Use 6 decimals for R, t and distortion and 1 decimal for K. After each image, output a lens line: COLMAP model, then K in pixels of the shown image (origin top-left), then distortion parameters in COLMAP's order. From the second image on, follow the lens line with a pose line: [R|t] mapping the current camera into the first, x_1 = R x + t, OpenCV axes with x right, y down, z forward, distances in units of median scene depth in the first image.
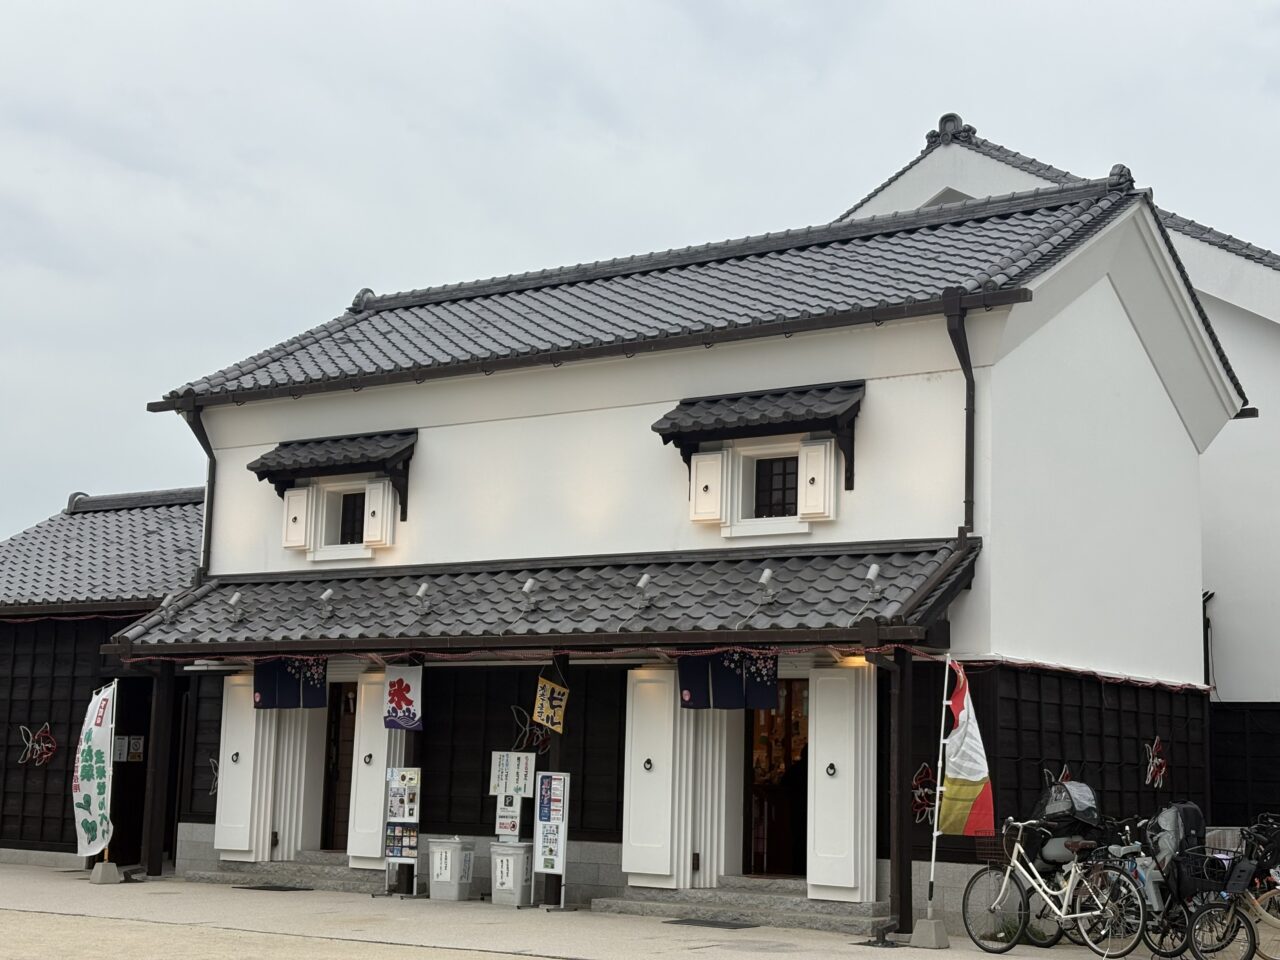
lens RADIAL K [[1936.9, 0, 640.0], [0, 1936.9, 480.0], [0, 0, 1]] dist [0.009576, 0.010296]
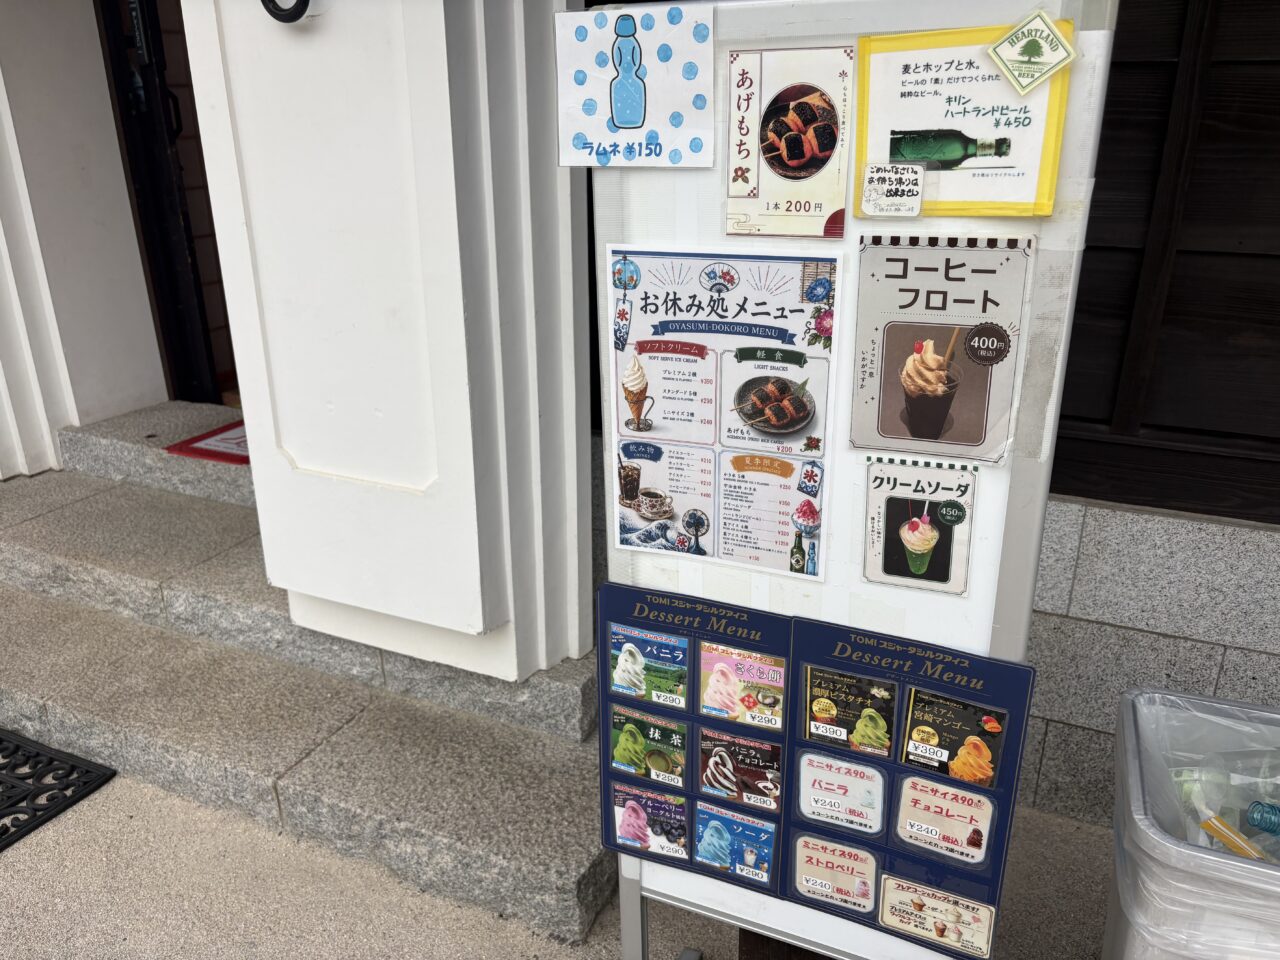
lens RADIAL K [[1044.2, 0, 640.0], [0, 1044.2, 480.0], [0, 0, 1]] dist [0.006514, 0.002593]
pose [[0.985697, -0.099821, 0.135786, -0.136088], [0.018124, 0.863826, 0.503464, 0.144717], [-0.167552, -0.493802, 0.853280, 0.960015]]
